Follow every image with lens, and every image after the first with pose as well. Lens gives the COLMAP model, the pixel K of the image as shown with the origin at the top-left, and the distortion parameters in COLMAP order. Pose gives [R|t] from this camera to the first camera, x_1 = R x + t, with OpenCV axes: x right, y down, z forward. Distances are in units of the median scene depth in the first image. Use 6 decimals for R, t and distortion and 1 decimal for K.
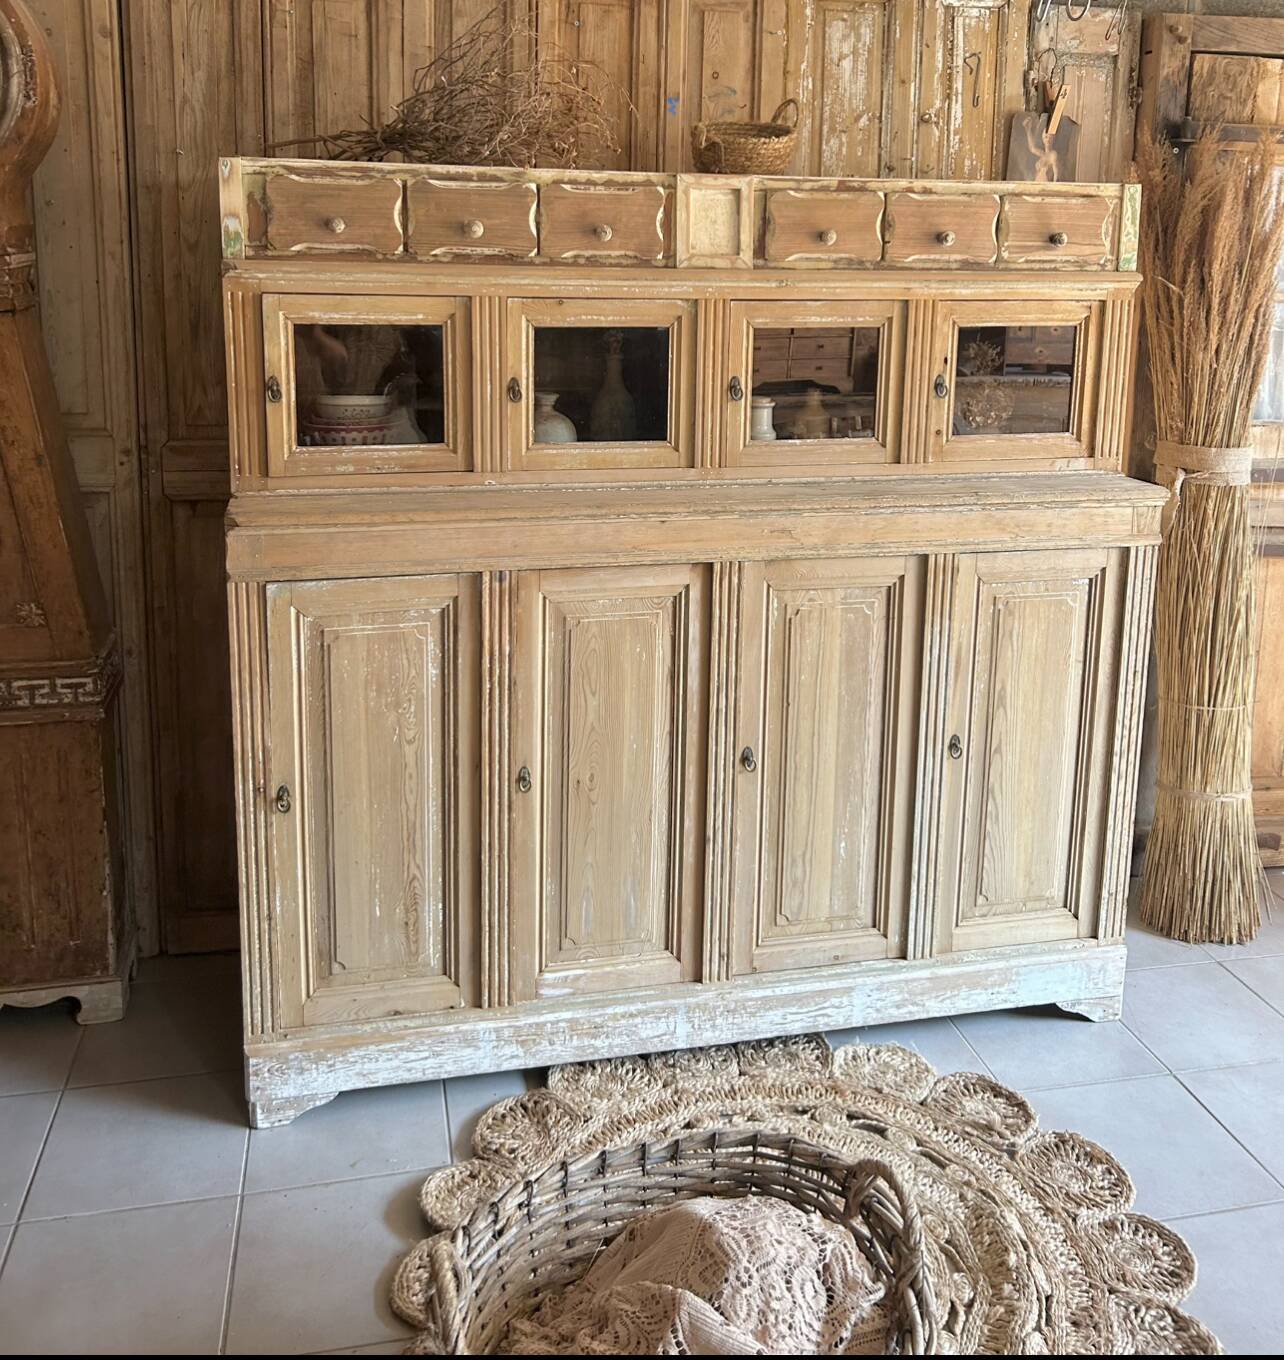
lens RADIAL K [[1308.4, 0, 644.8], [0, 1308.4, 495.9], [0, 0, 1]] dist [0.034059, 0.000000]
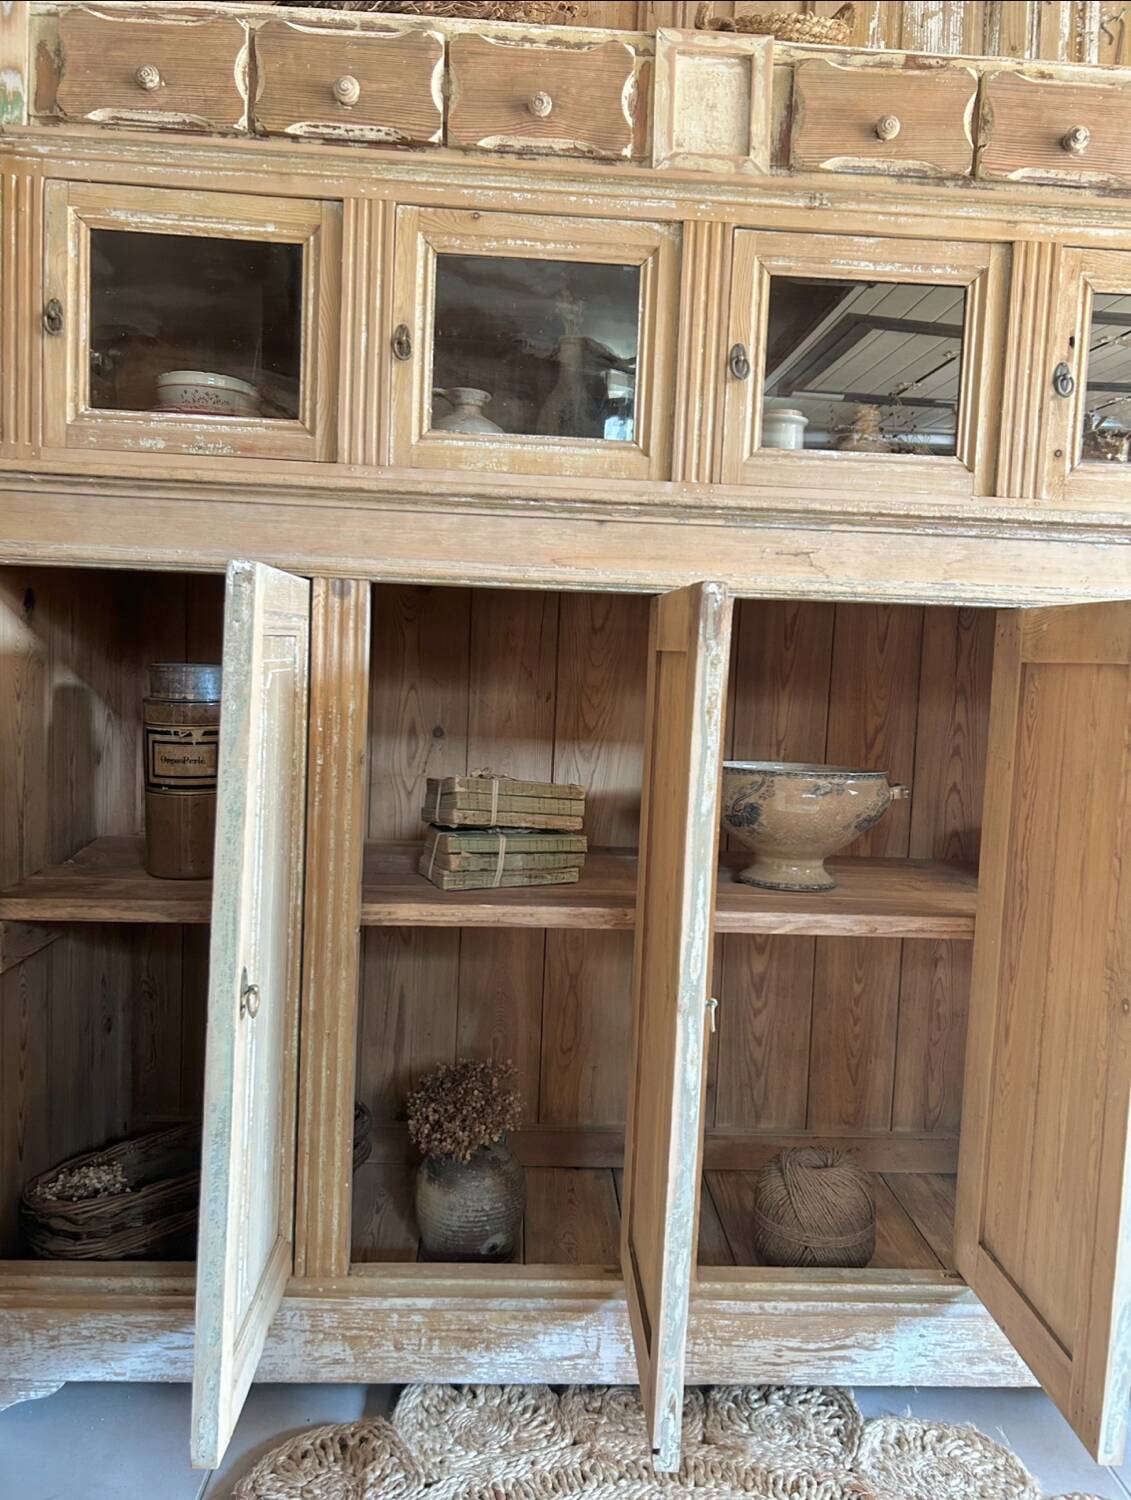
lens RADIAL K [[1153.9, 0, 580.4], [0, 1153.9, 755.3], [0, 0, 1]] dist [0.051584, -0.064485]
pose [[0.984752, 0.039846, -0.169337, 0.097838], [-0.056977, 0.993599, -0.097543, 0.177672], [0.164367, 0.105704, 0.980719, 0.423761]]
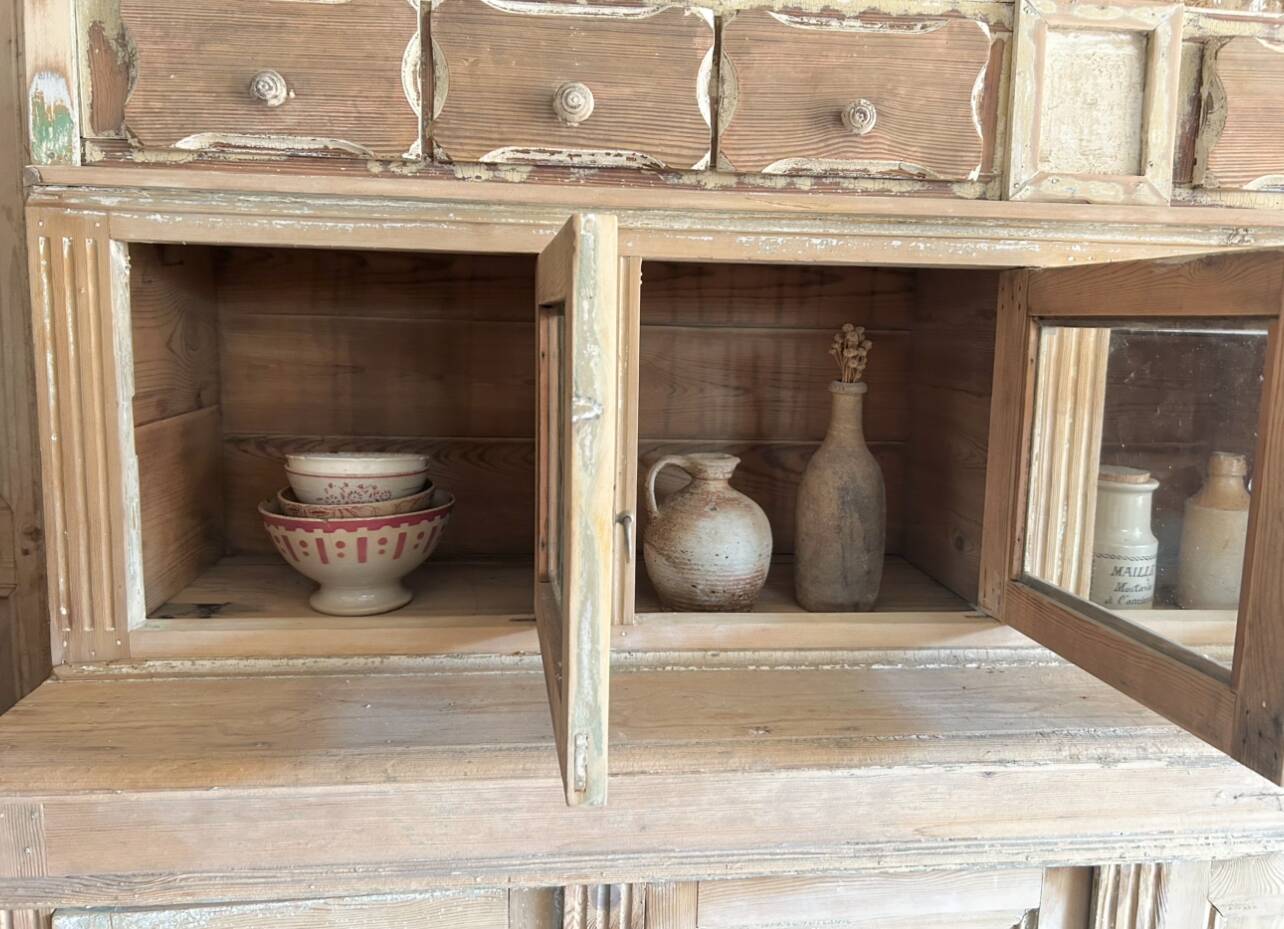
lens RADIAL K [[977.6, 0, 642.5], [0, 977.6, 451.9], [0, 0, 1]] dist [0.043314, -0.049038]
pose [[0.992162, 0.022635, -0.122888, -0.057644], [-0.027986, 0.998726, -0.041996, -0.064276], [0.121781, 0.045106, 0.991532, 0.617697]]
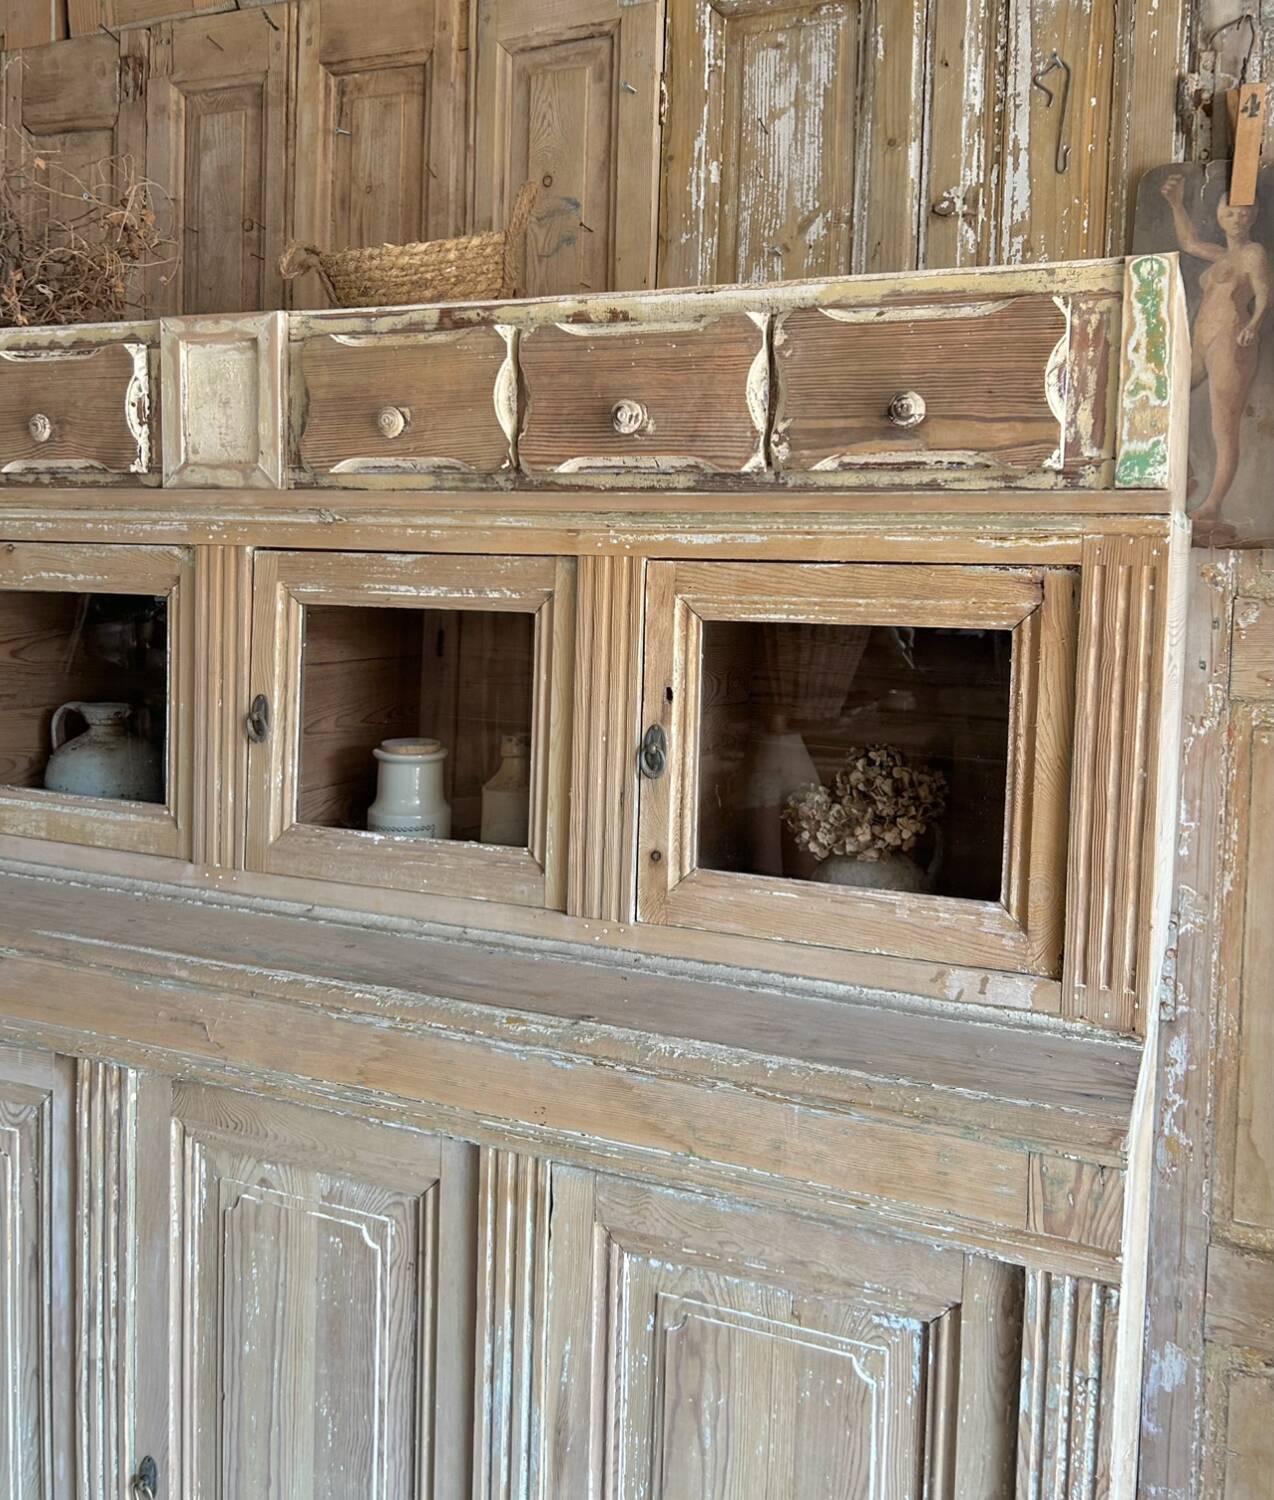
lens RADIAL K [[1354.6, 0, 653.9], [0, 1354.6, 655.1], [0, 0, 1]] dist [0.037681, -0.043348]
pose [[0.805377, 0.046104, -0.590967, 0.506659], [-0.120089, 0.988987, -0.086504, -0.078863], [0.580471, 0.140638, 0.802044, 0.651705]]
